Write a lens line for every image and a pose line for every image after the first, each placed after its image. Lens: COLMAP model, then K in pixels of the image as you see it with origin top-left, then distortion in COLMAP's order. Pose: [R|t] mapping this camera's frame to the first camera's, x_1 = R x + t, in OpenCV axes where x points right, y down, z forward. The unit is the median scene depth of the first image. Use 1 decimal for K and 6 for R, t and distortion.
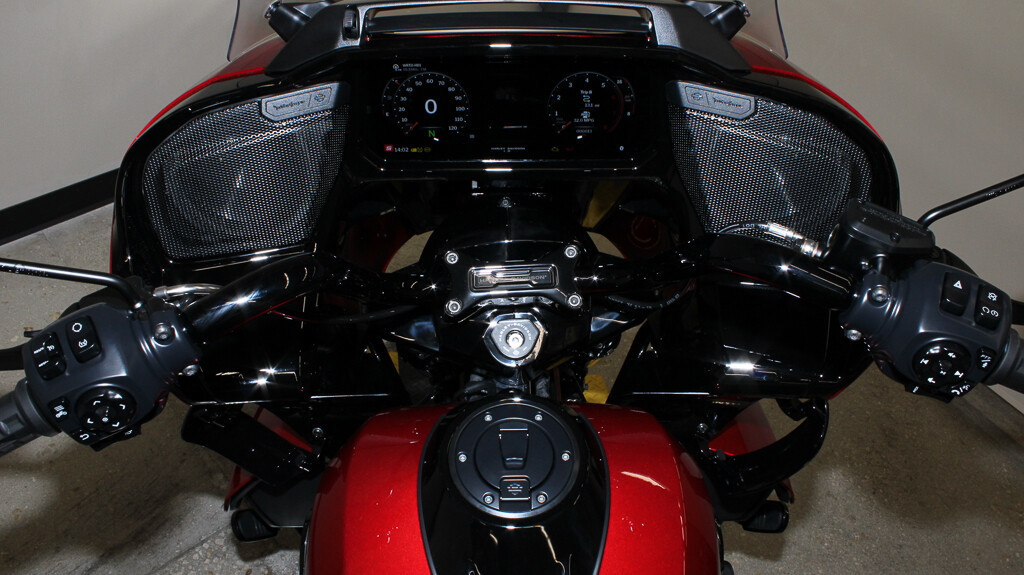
lens RADIAL K [[857.5, 0, 514.3], [0, 857.5, 280.3], [0, 0, 1]] dist [-0.099065, 0.010782]
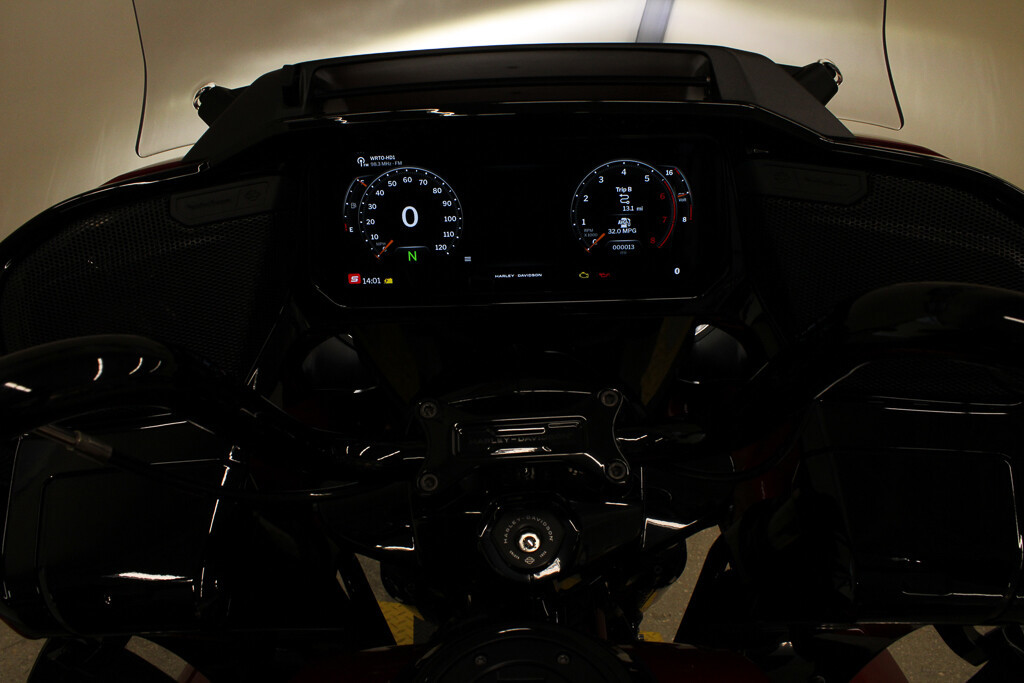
lens RADIAL K [[862.1, 0, 507.0], [0, 862.1, 343.3], [0, 0, 1]] dist [-0.115856, 0.022668]
pose [[0.997836, -0.022557, -0.061768, 0.027781], [0.007009, 0.970458, -0.241167, 0.078752], [0.065383, 0.240213, 0.968516, 0.324484]]
